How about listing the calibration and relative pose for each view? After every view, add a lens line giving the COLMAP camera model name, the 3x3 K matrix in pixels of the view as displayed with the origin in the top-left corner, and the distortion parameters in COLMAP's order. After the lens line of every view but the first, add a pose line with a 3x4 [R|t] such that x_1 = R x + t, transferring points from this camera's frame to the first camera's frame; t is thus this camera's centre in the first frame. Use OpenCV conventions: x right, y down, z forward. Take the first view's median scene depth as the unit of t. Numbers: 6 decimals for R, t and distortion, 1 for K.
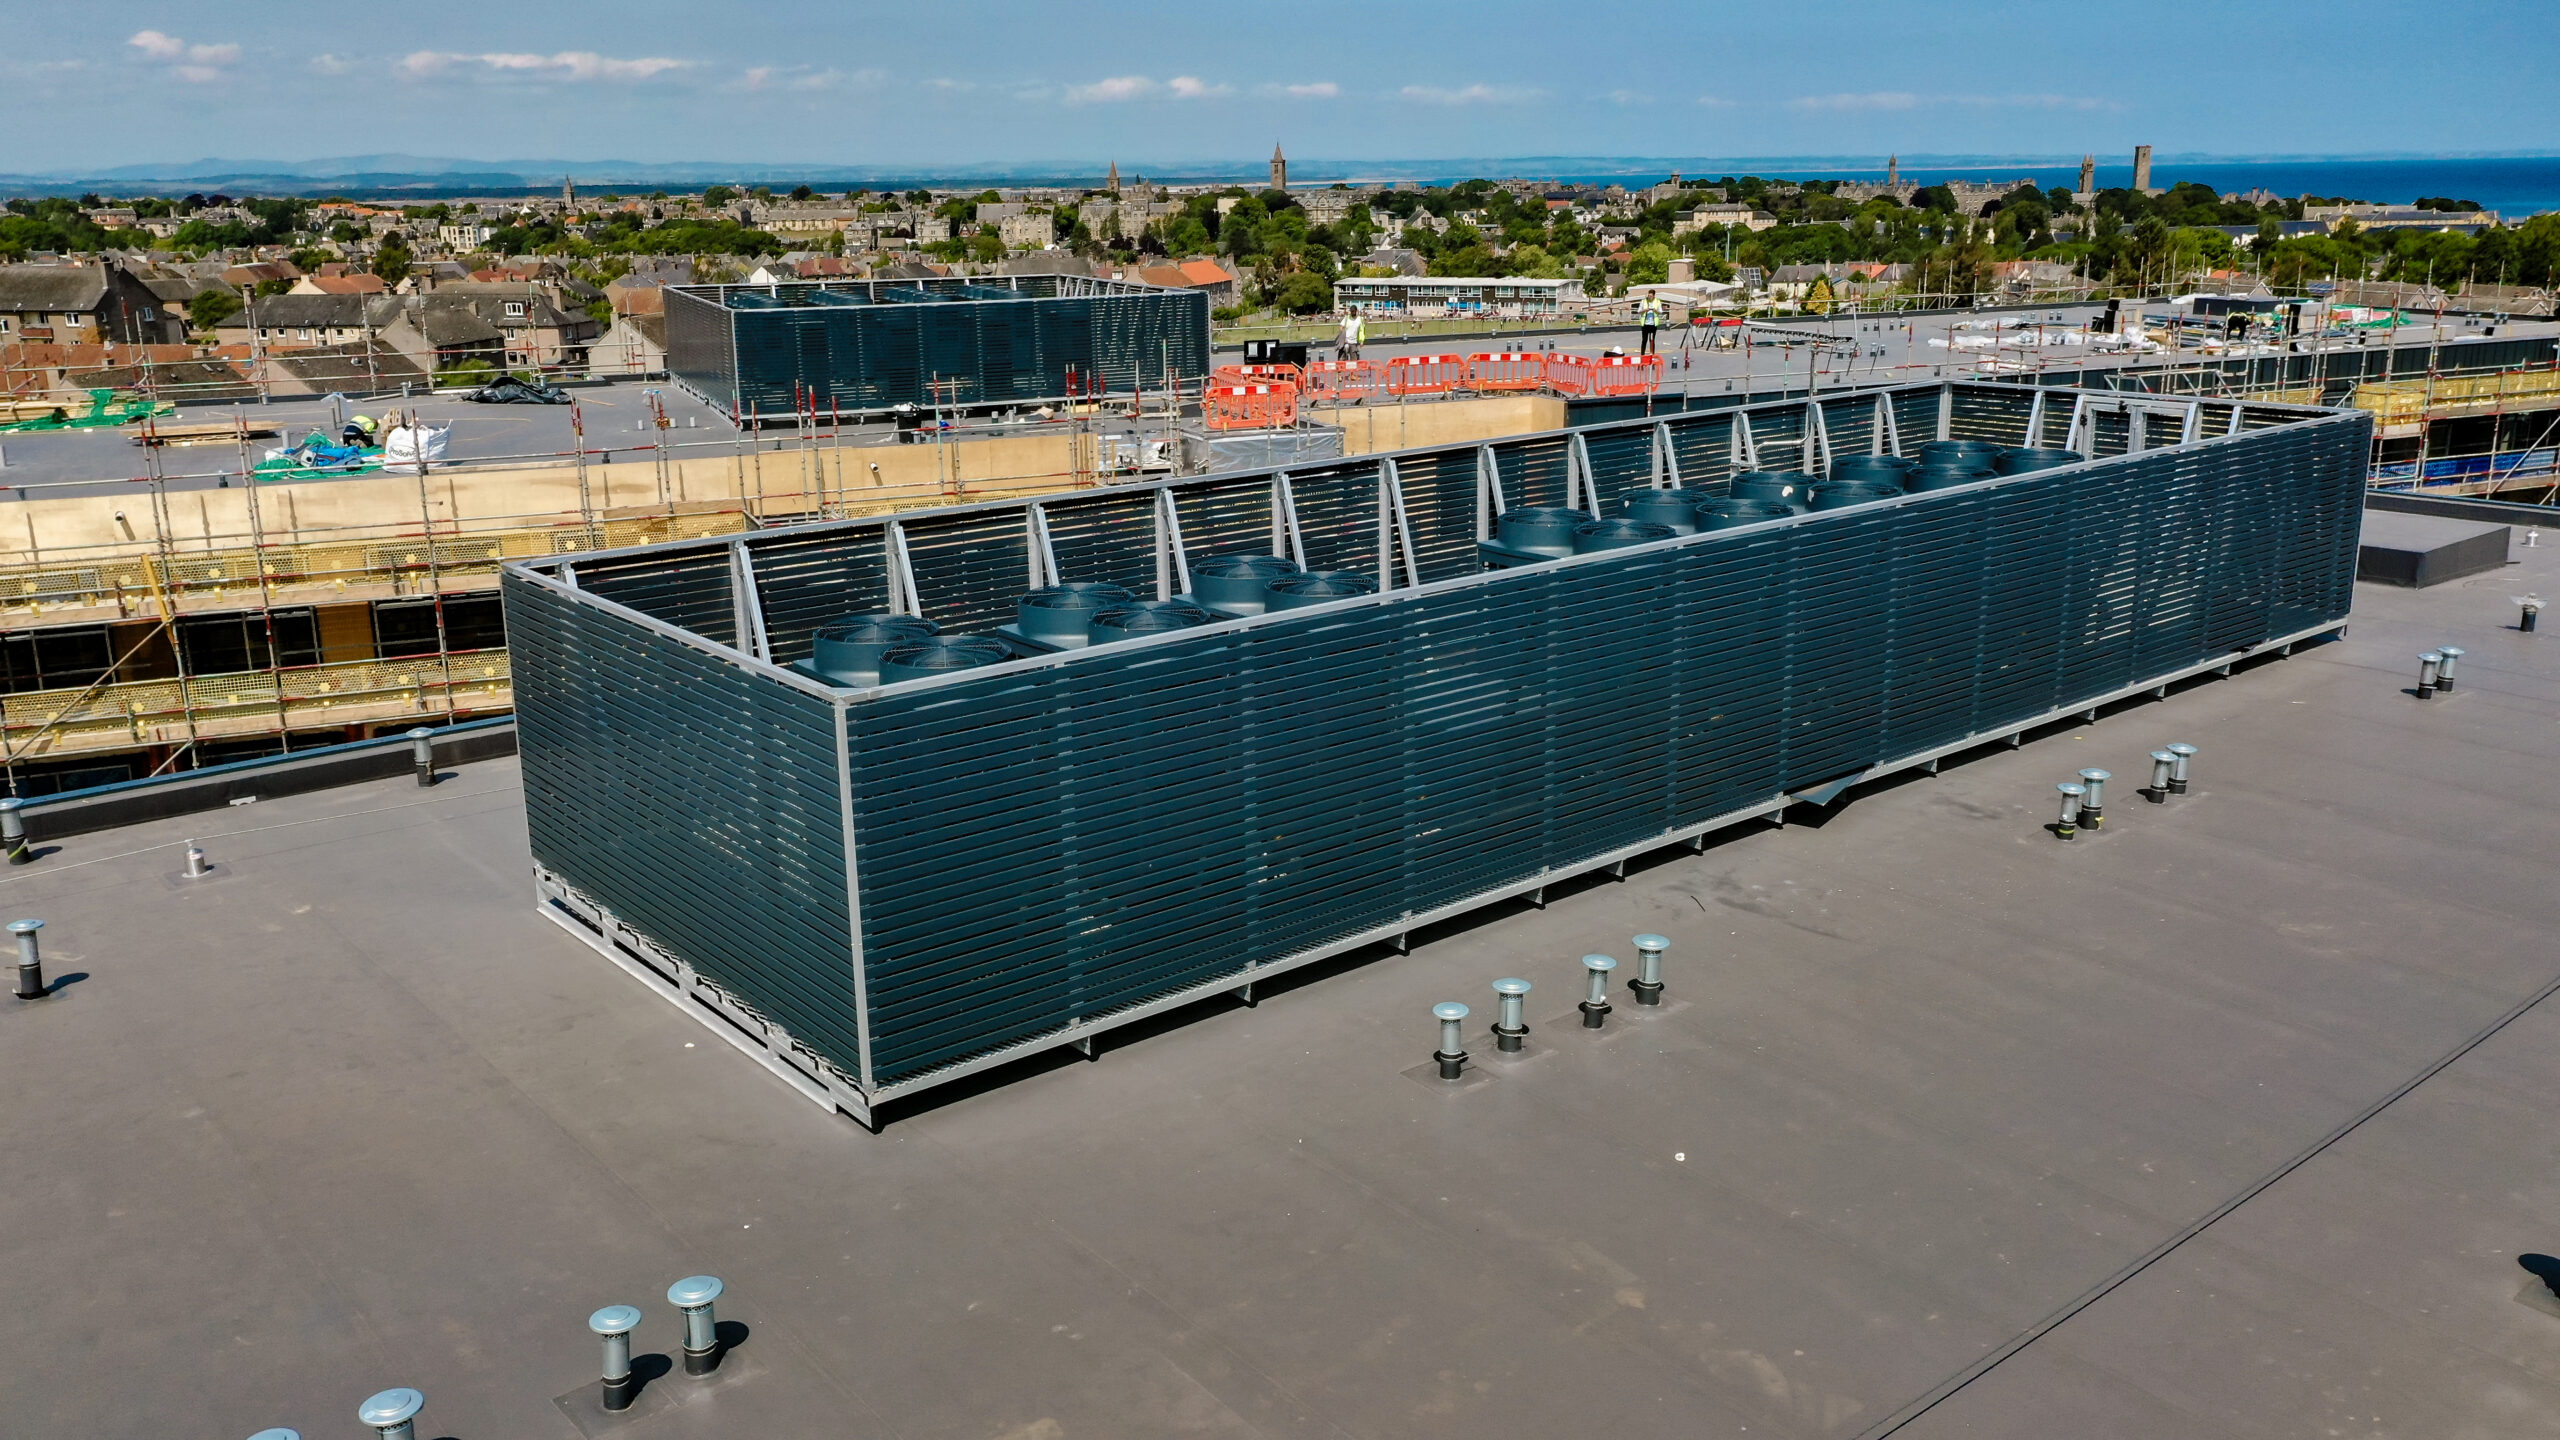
lens RADIAL K [[2019.4, 0, 1278.0], [0, 2019.4, 722.8], [0, 0, 1]] dist [0.018785, -0.013515]
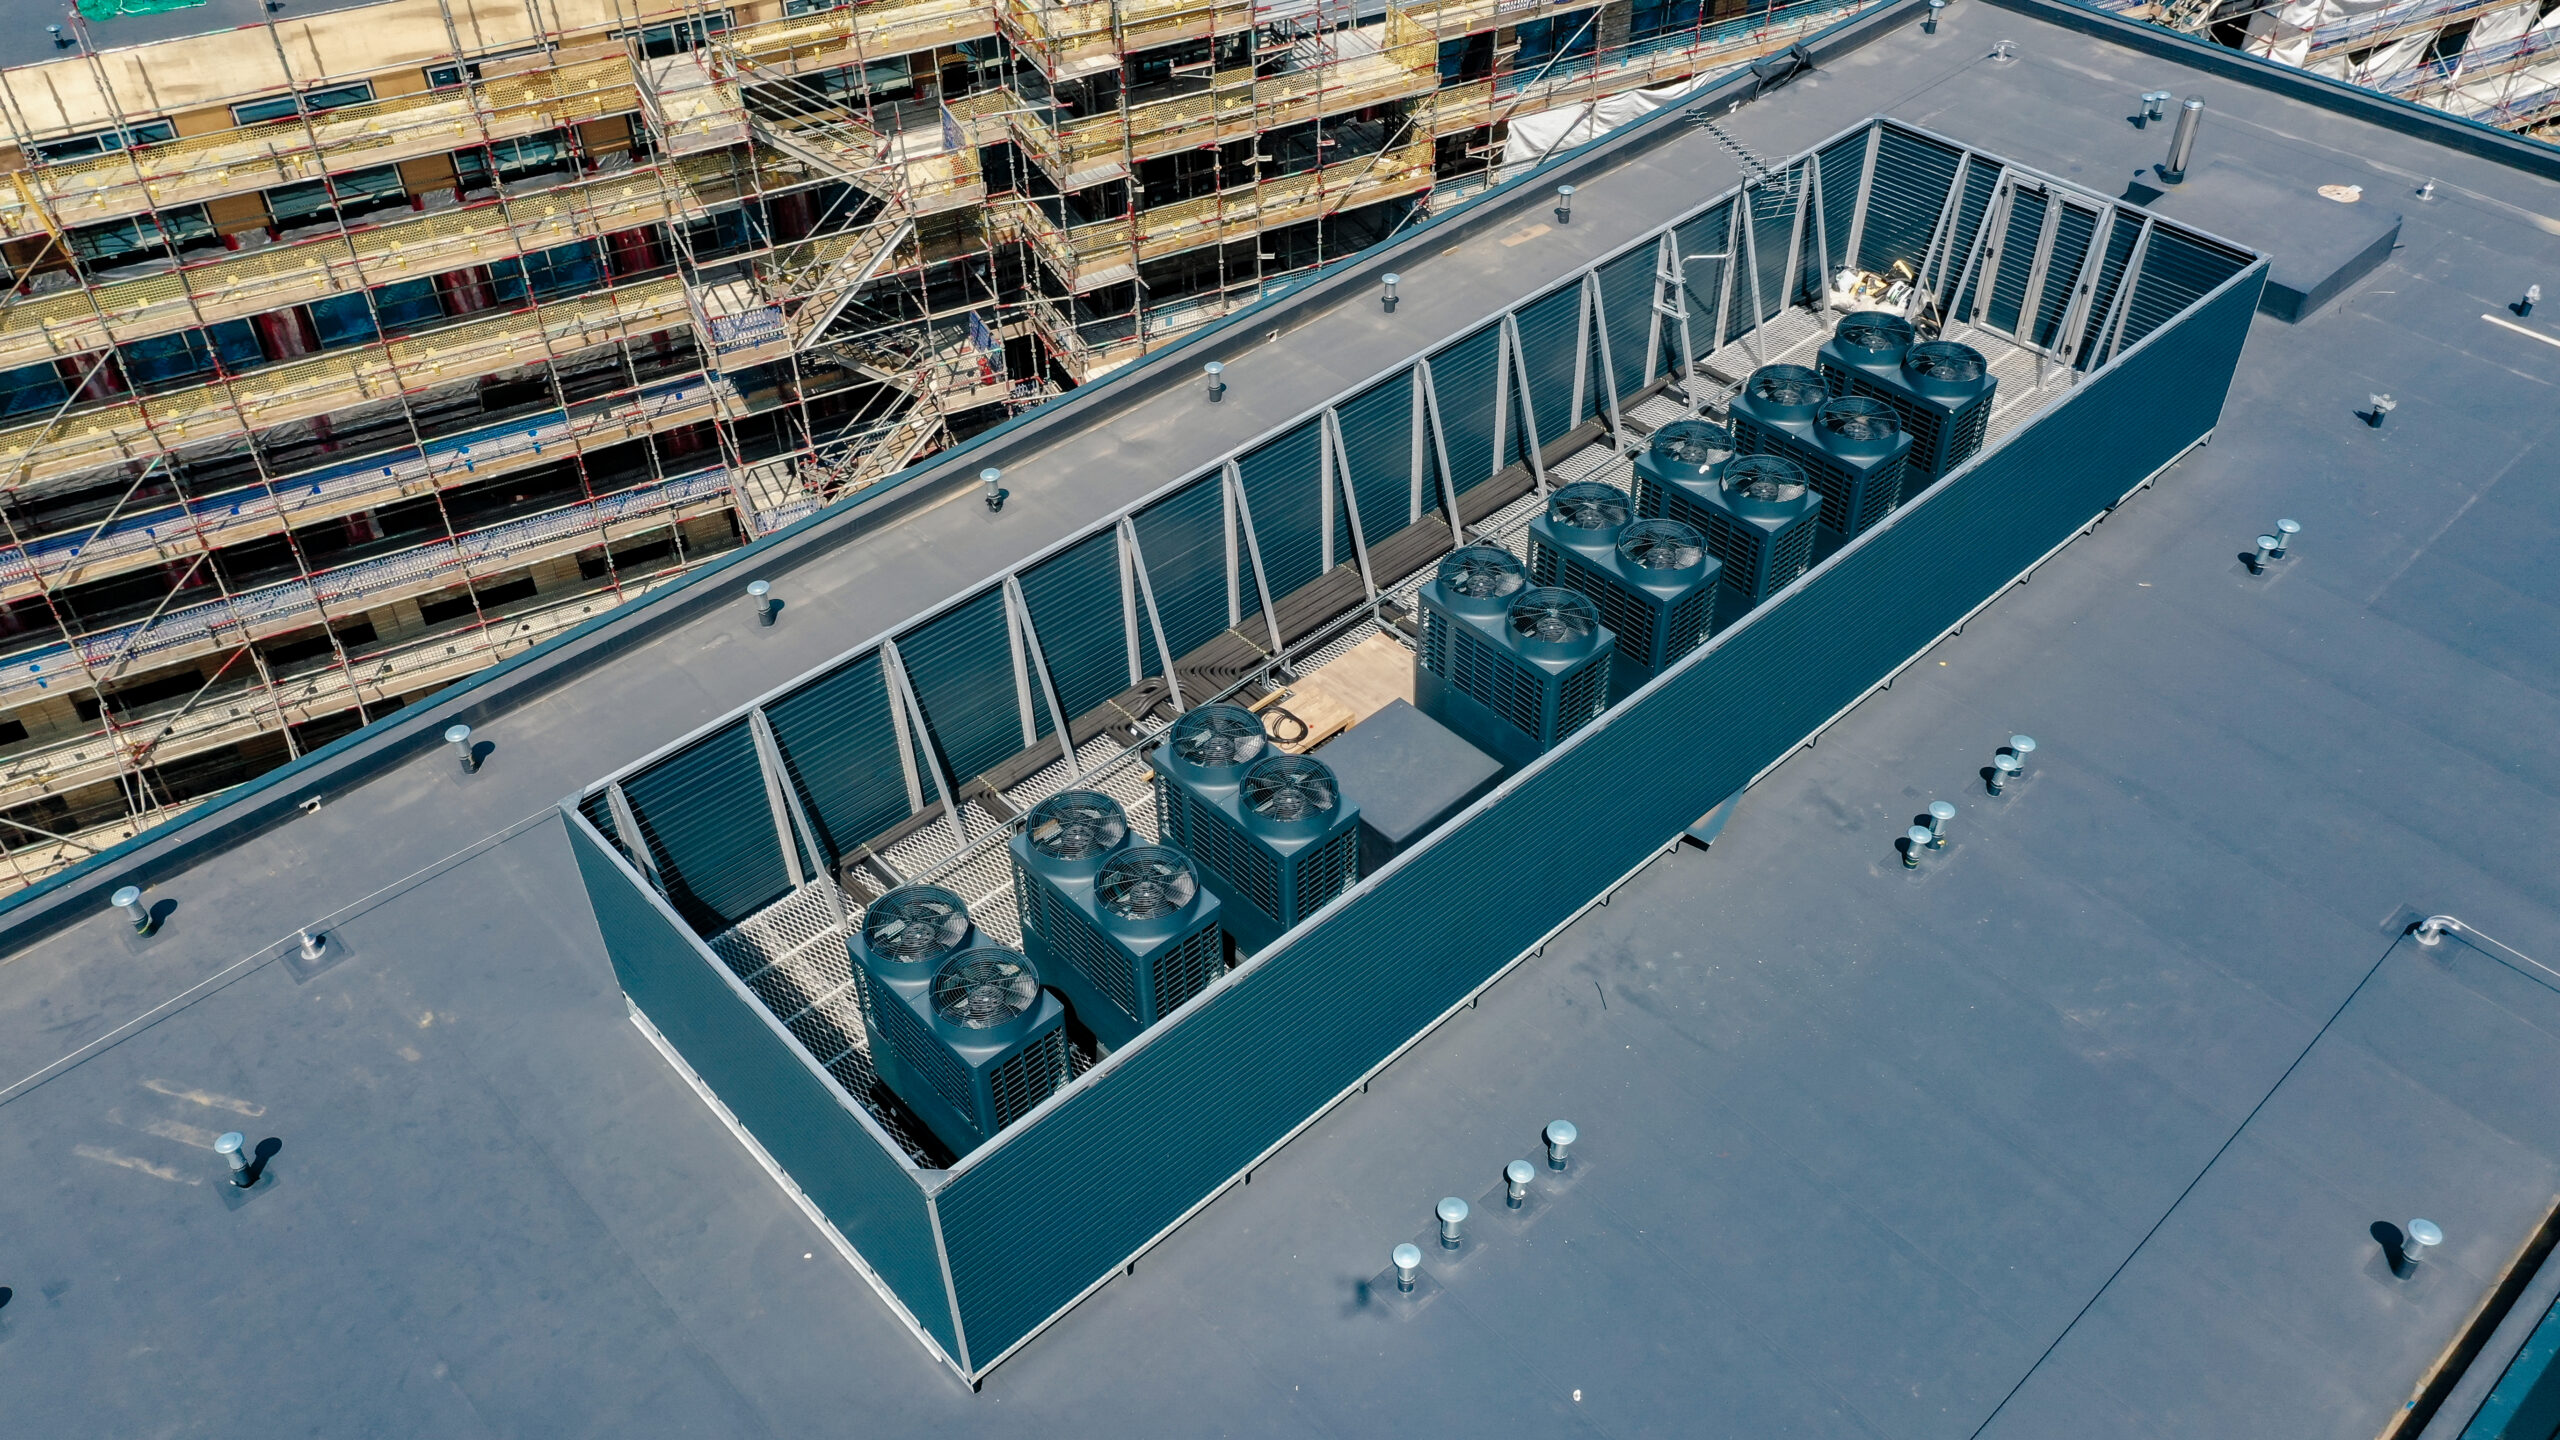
lens RADIAL K [[2019.4, 0, 1279.3], [0, 2019.4, 698.3], [0, 0, 1]] dist [0.018785, -0.013515]
pose [[0.998271, -0.042300, 0.040815, -0.017029], [0.020100, 0.898155, 0.439219, -0.375351], [-0.055237, -0.437640, 0.897452, -0.001409]]
